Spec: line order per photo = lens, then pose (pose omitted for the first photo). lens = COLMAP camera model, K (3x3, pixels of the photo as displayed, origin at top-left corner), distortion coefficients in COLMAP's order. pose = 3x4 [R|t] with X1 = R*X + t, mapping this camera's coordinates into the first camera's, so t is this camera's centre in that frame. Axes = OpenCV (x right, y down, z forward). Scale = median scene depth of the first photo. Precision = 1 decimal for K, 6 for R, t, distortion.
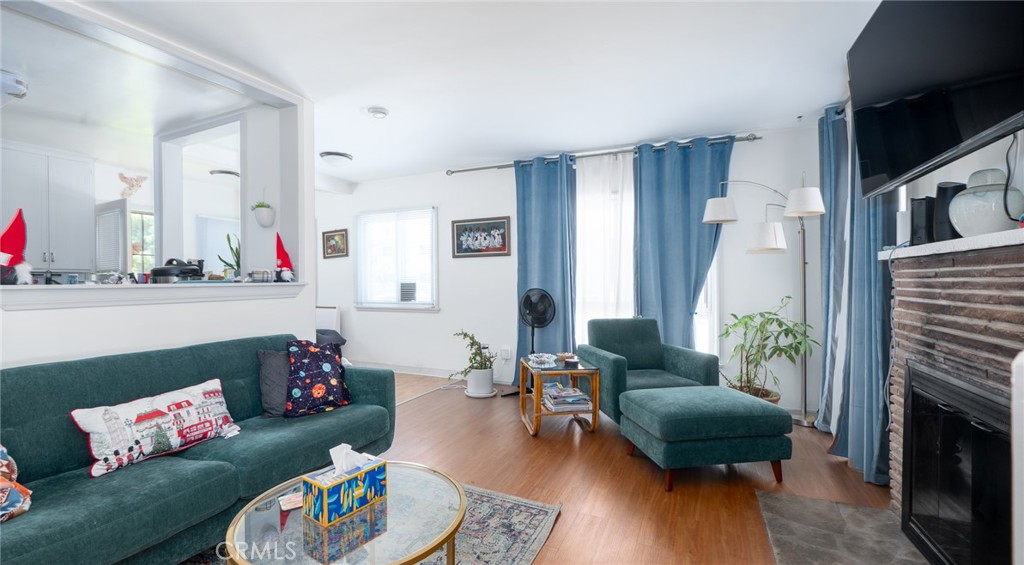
lens RADIAL K [[445.7, 0, 507.6], [0, 445.7, 284.5], [0, 0, 1]] dist [-0.002607, -0.000081]
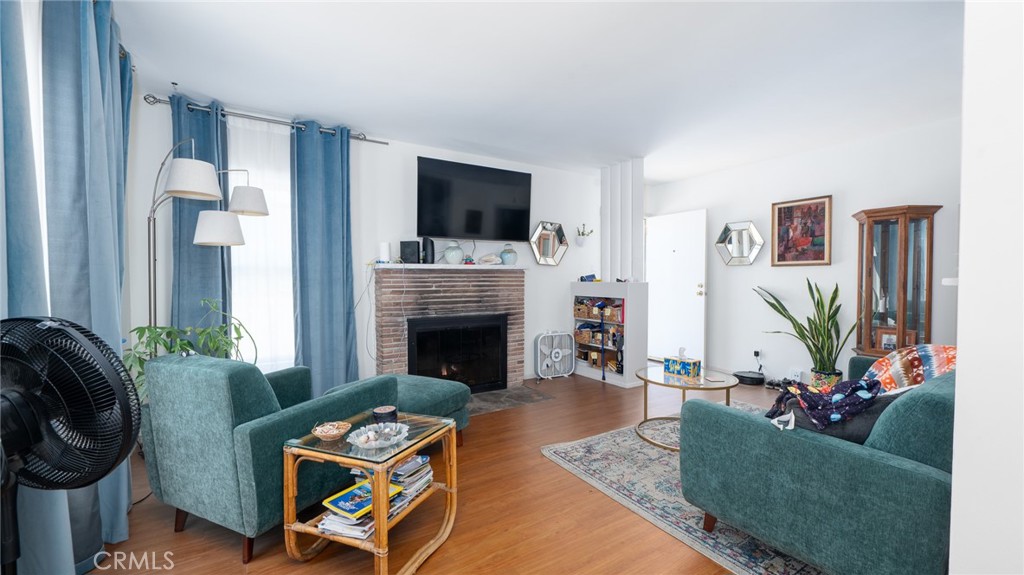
lens RADIAL K [[407.0, 0, 513.5], [0, 407.0, 288.1], [0, 0, 1]] dist [-0.002540, -0.001196]
pose [[-0.844312, -0.002721, 0.535845, -0.202847], [0.013825, 0.999544, 0.026860, -0.006347], [-0.535674, 0.030087, -0.843889, 0.914125]]
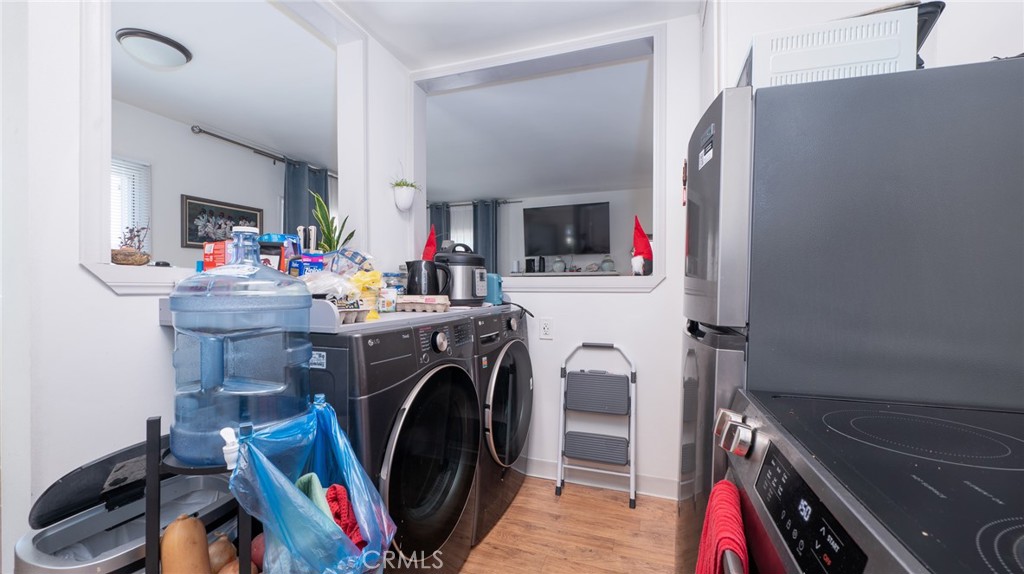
lens RADIAL K [[407.0, 0, 516.9], [0, 407.0, 286.7], [0, 0, 1]] dist [-0.002540, -0.001196]
pose [[-0.106684, 0.007189, 0.994267, -0.827946], [0.012946, 0.999899, -0.005841, 0.013168], [-0.994209, 0.012249, -0.106767, 0.556474]]
